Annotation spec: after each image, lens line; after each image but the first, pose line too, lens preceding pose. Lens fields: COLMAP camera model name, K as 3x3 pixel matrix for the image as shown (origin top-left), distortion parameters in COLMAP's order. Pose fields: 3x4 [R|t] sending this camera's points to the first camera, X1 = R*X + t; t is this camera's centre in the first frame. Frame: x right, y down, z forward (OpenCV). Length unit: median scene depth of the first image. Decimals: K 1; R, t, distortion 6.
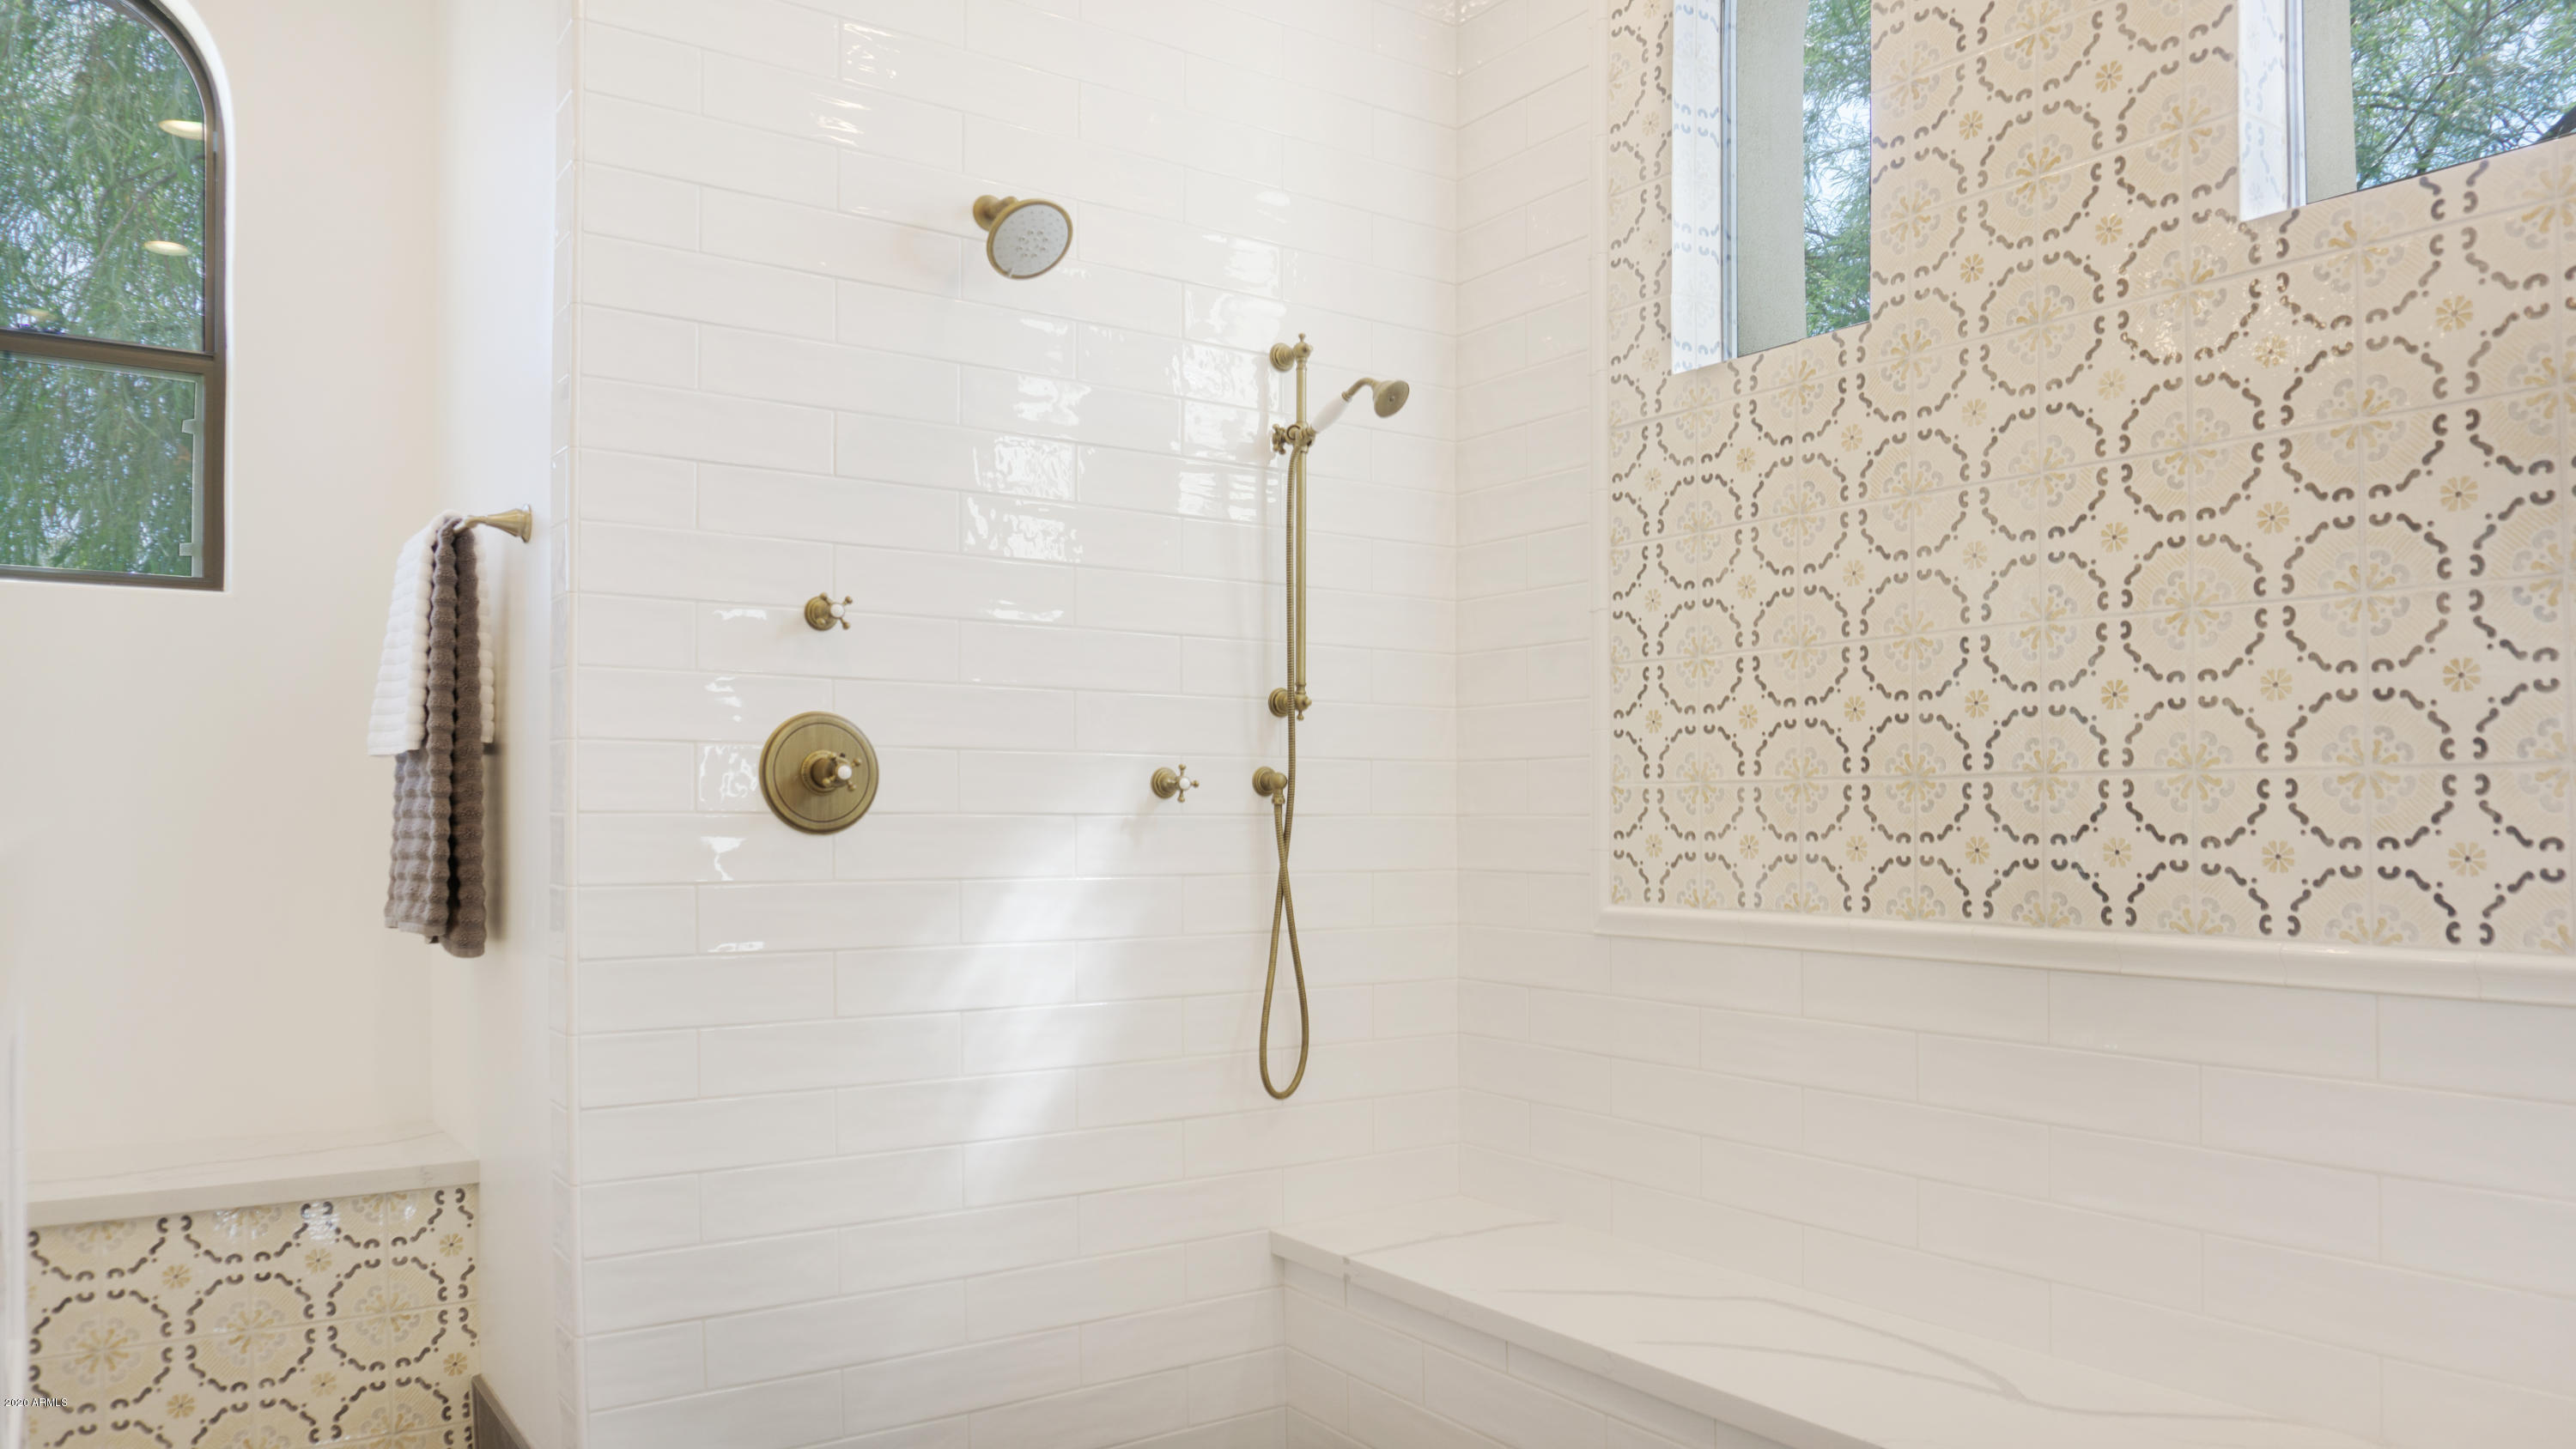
lens RADIAL K [[1792.2, 0, 1231.2], [0, 1792.2, 741.1], [0, 0, 1]] dist [-0.003066, -0.001461]
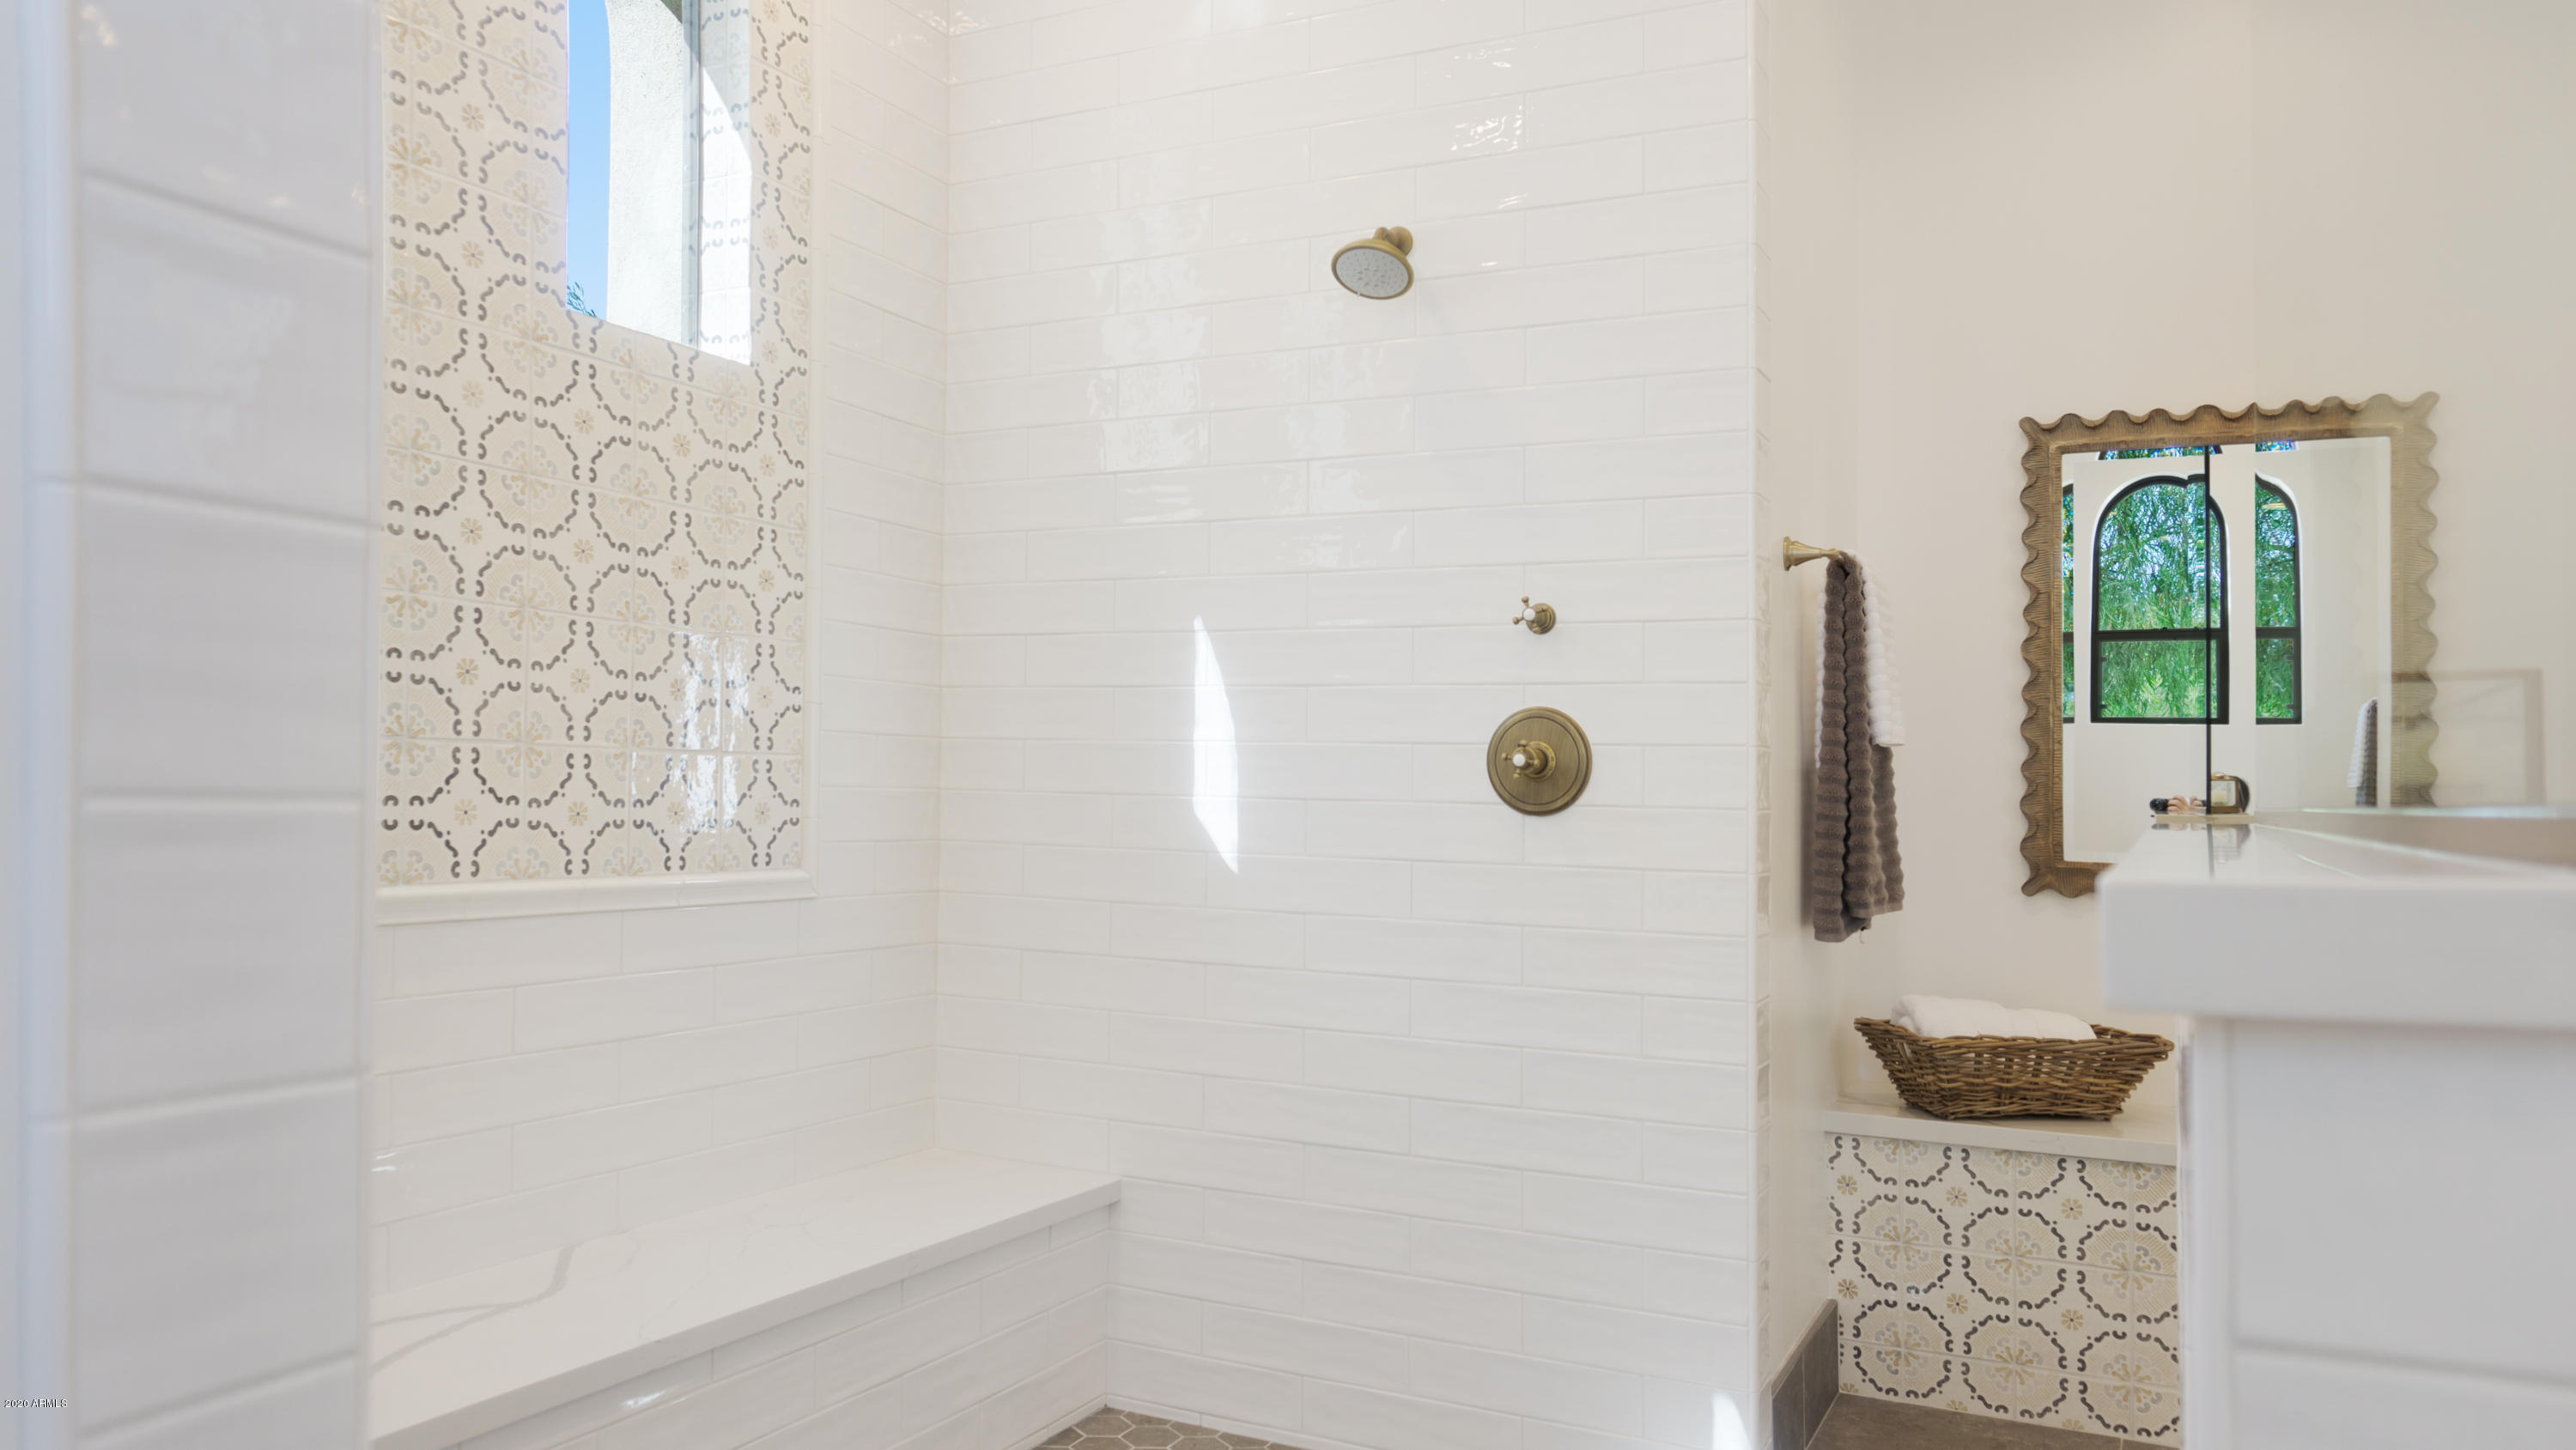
lens RADIAL K [[1808.7, 0, 1298.5], [0, 1808.7, 677.4], [0, 0, 1]] dist [-0.006857, -0.001526]
pose [[-0.517718, 0.046642, 0.854279, -1.412389], [-0.056369, 0.994484, -0.088458, 0.092193], [-0.853692, -0.093951, -0.512233, 2.159883]]
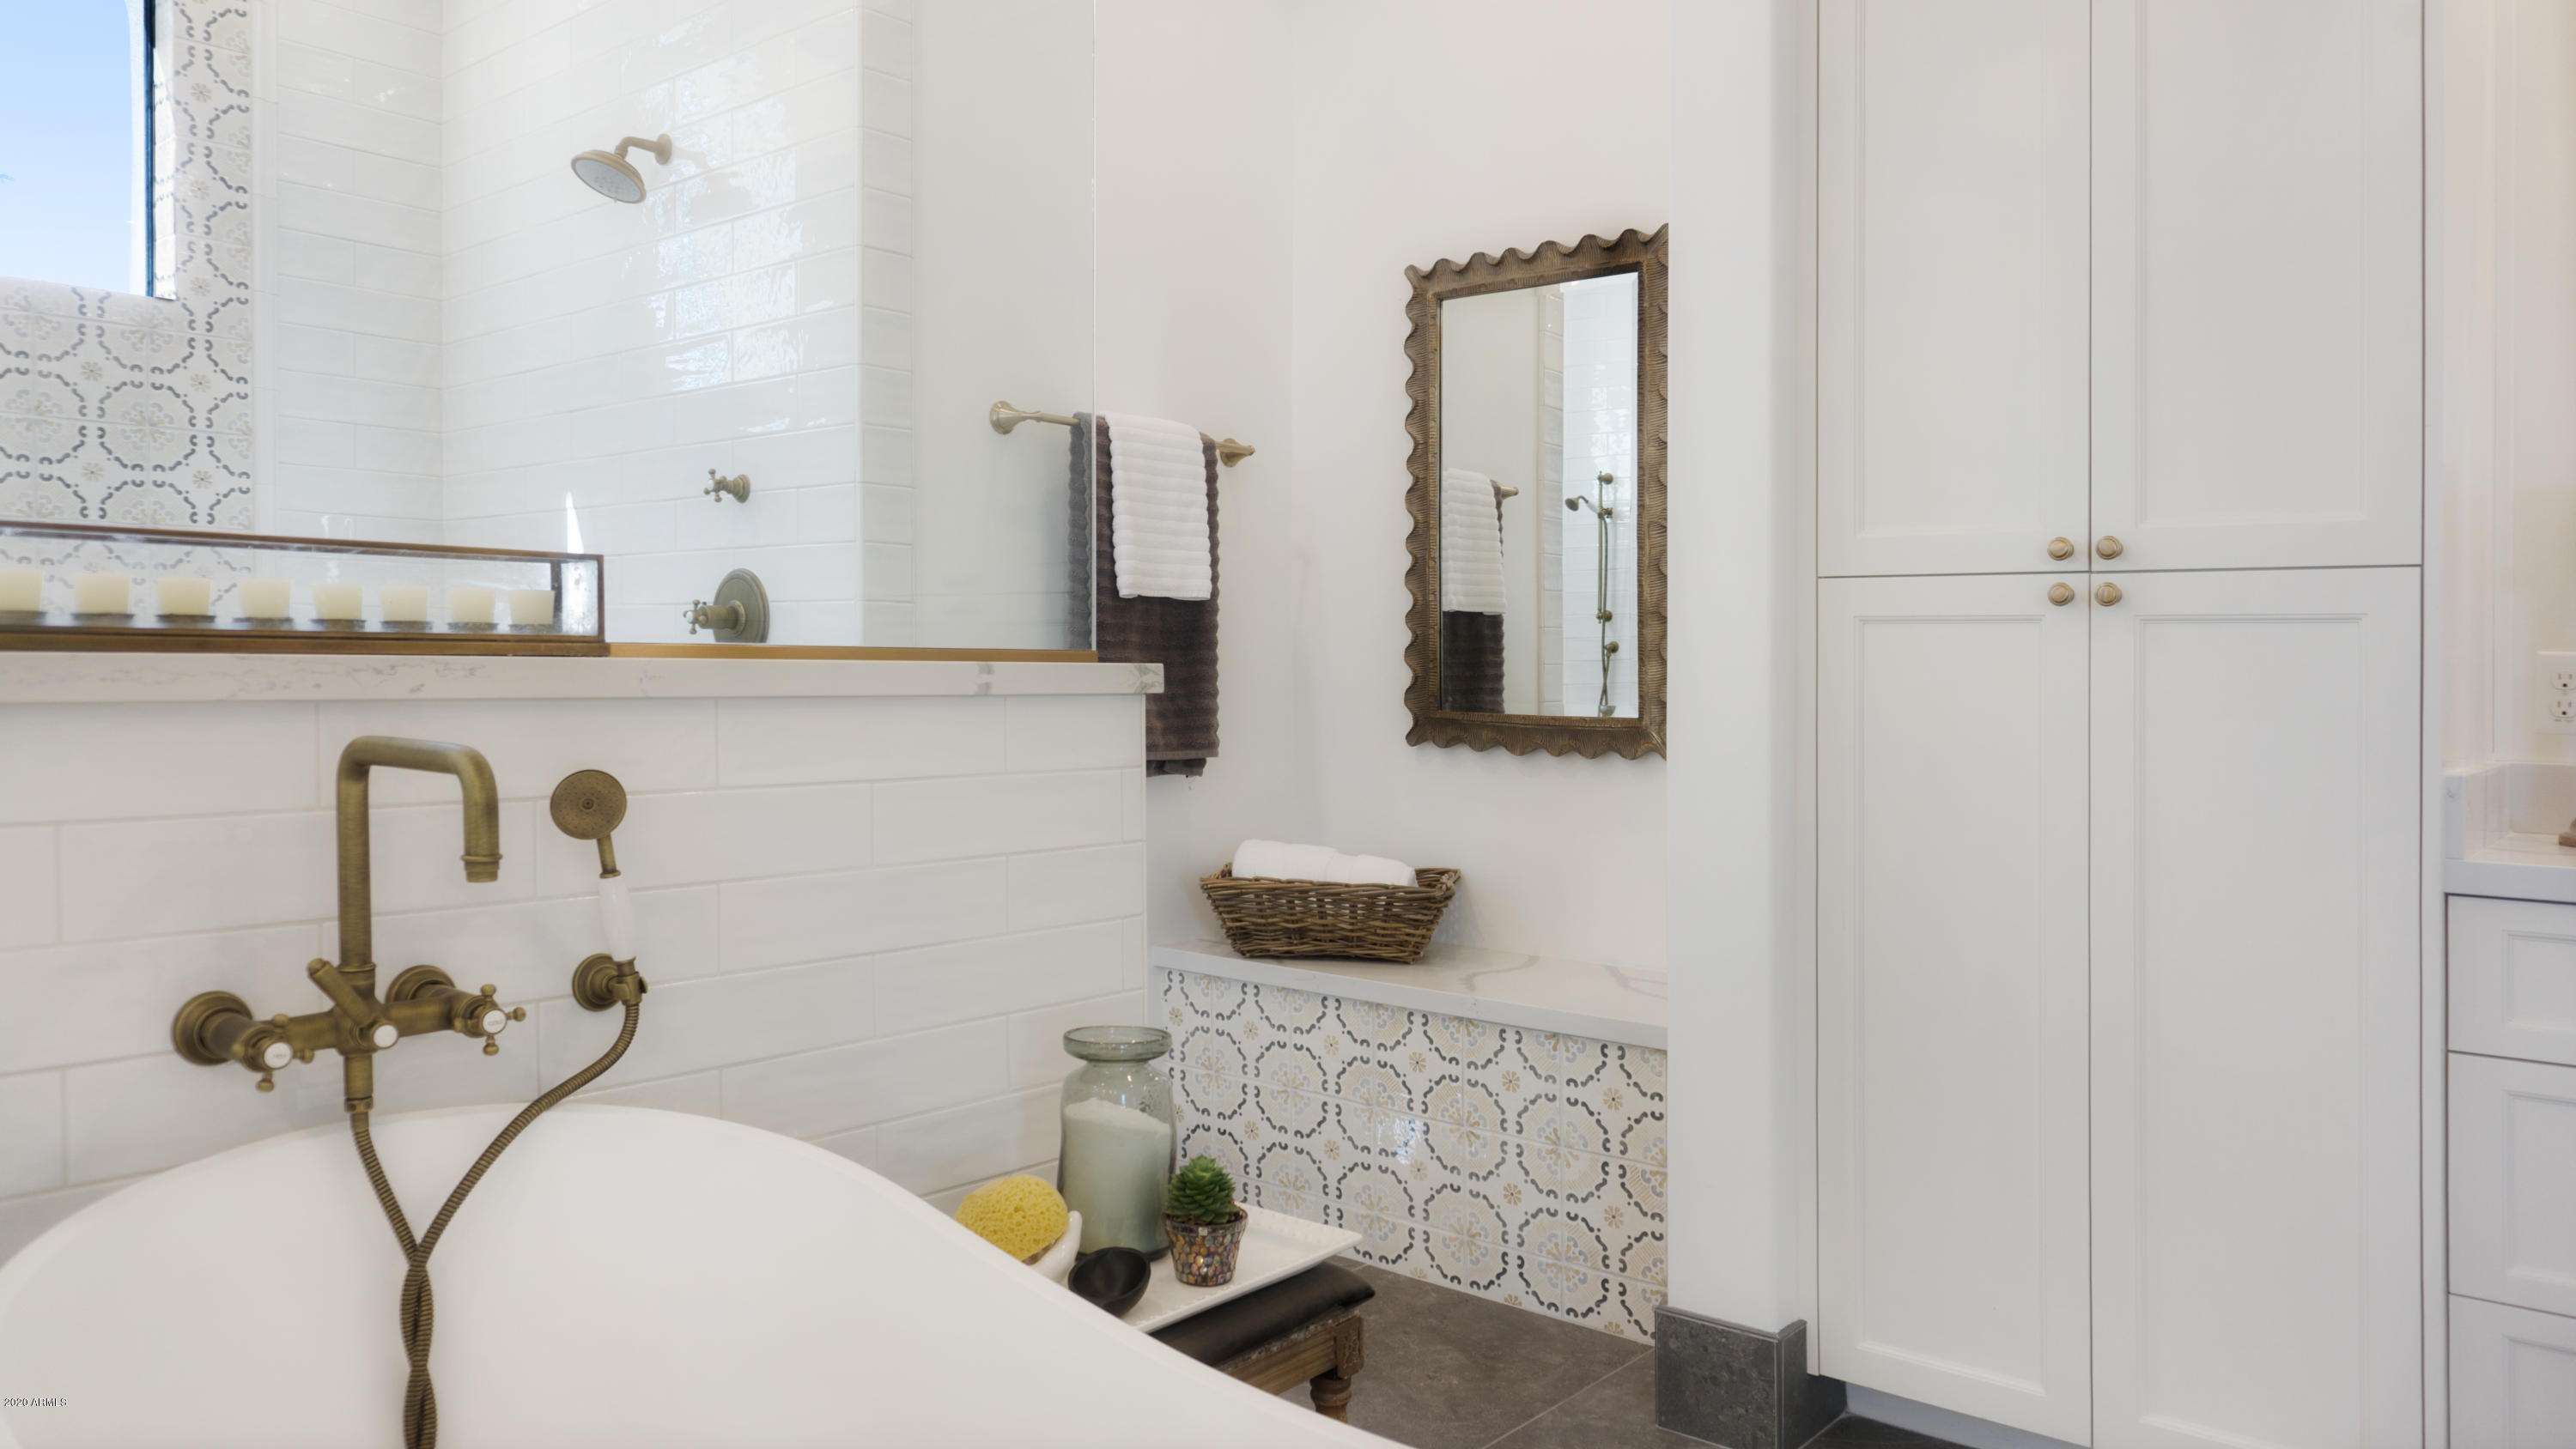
lens RADIAL K [[1739.8, 0, 1288.0], [0, 1739.8, 686.2], [0, 0, 1]] dist [-0.034982, -0.000894]
pose [[-0.305520, -0.013345, 0.952092, -2.174314], [-0.050176, 0.998738, -0.002102, 0.036898], [-0.950863, -0.048415, -0.305805, 0.645316]]
